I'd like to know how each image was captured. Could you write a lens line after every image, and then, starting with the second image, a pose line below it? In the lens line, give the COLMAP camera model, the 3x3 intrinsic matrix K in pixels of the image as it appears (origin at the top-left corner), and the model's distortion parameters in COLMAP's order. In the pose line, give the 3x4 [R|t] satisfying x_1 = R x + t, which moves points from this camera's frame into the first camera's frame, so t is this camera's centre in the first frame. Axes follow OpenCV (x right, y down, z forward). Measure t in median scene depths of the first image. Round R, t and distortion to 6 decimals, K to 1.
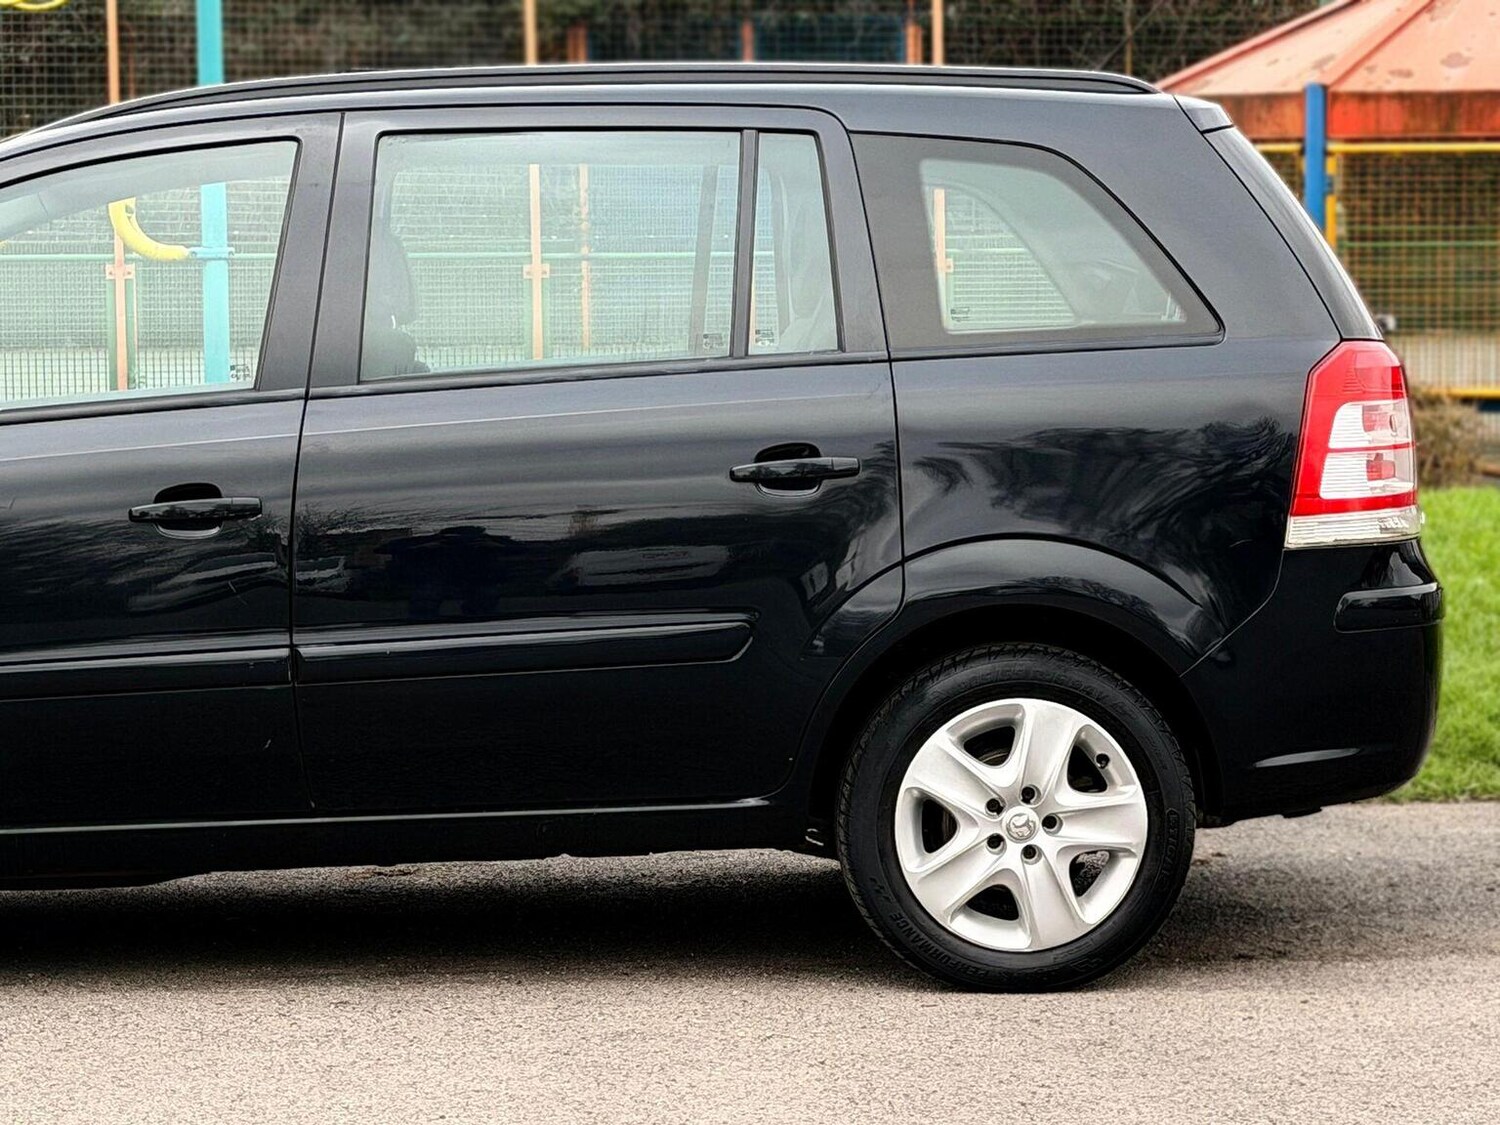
lens RADIAL K [[4493.0, 0, 758.5], [0, 4493.0, 576.9], [0, 0, 1]] dist [0.159249, 0.000000]
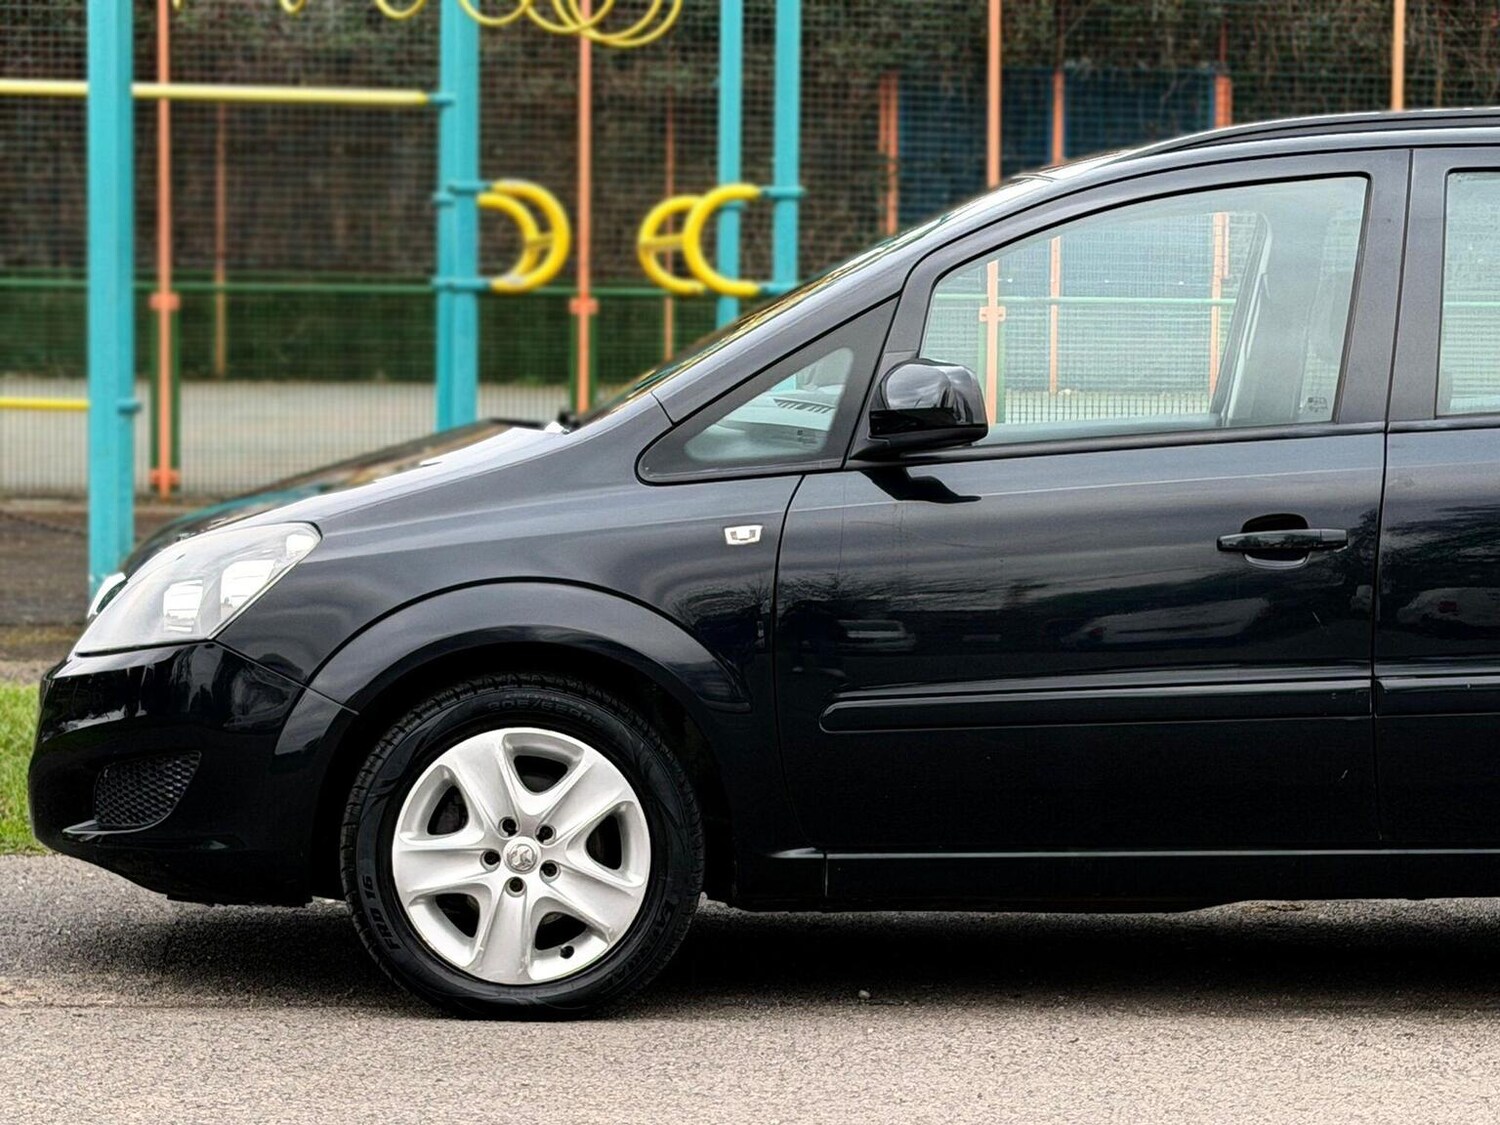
lens RADIAL K [[4493.0, 0, 752.9], [0, 4493.0, 551.9], [0, 0, 1]] dist [0.159249, 0.000000]
pose [[0.999306, 0.024321, -0.028200, -0.206927], [-0.024777, 0.999566, -0.015952, 0.006500], [0.027800, 0.016640, 0.999475, -0.010627]]
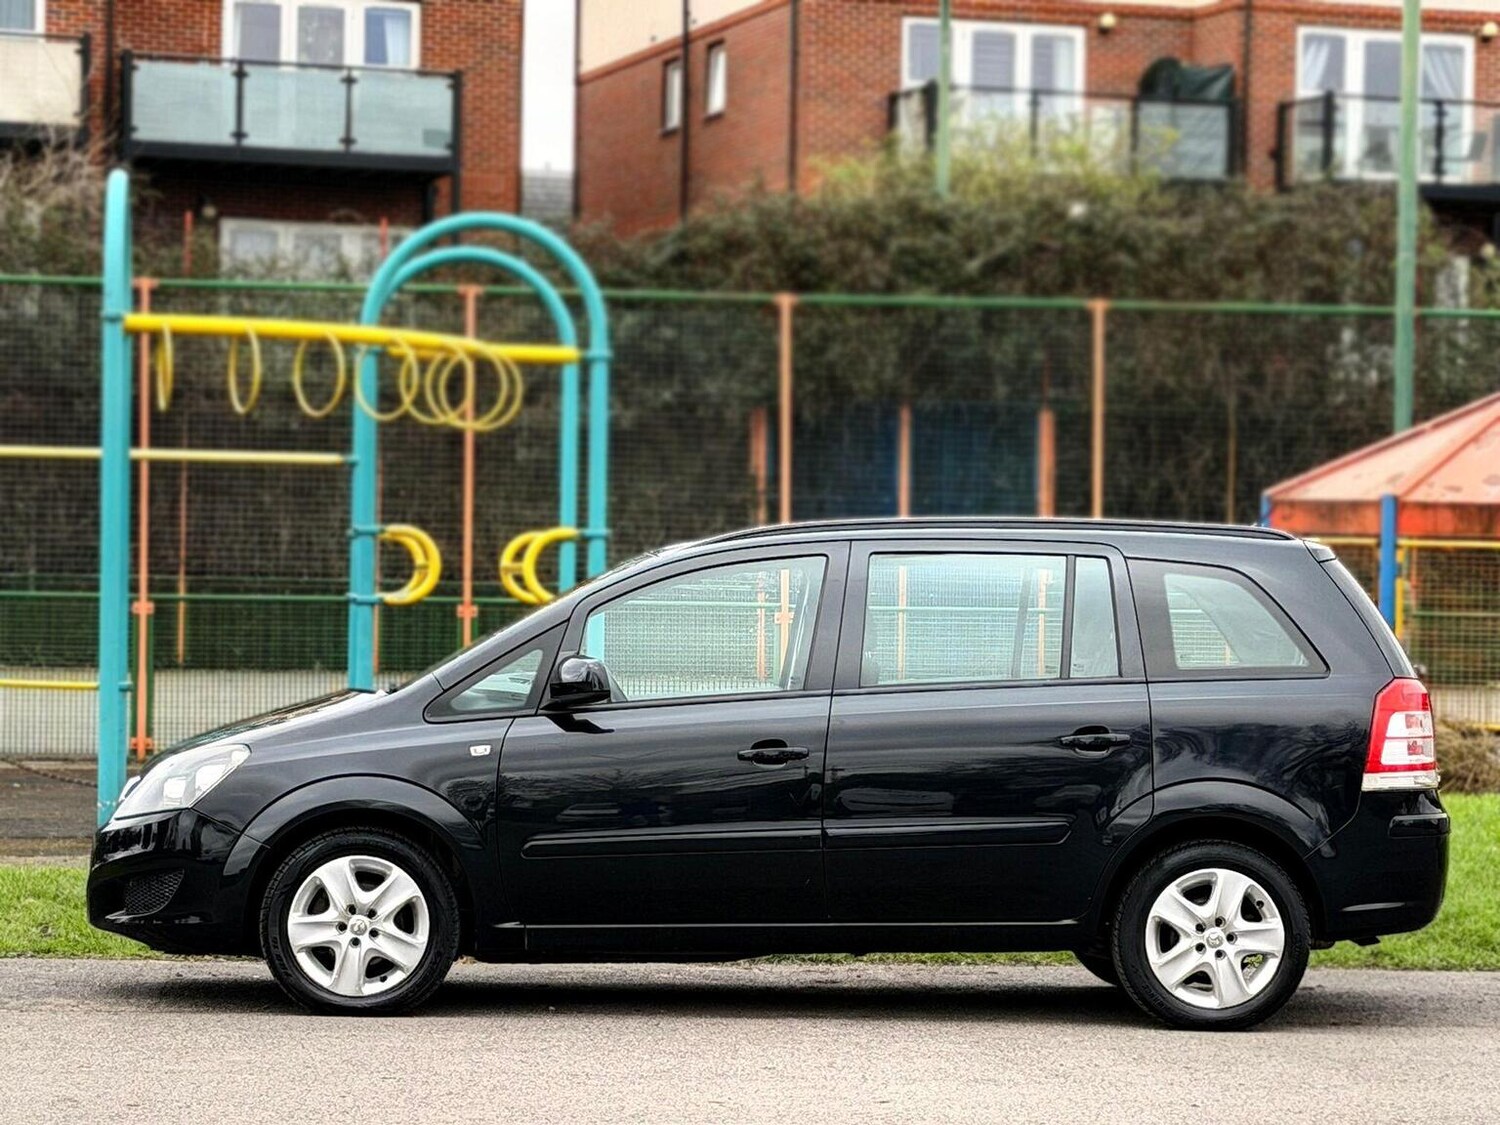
lens RADIAL K [[4493.0, 0, 750.9], [0, 4493.0, 566.3], [0, 0, 1]] dist [0.159249, 0.000000]
pose [[0.999525, 0.023581, -0.019866, -0.095480], [-0.025056, 0.996671, -0.077581, 0.050312], [0.017970, 0.078042, 0.996788, -0.824664]]
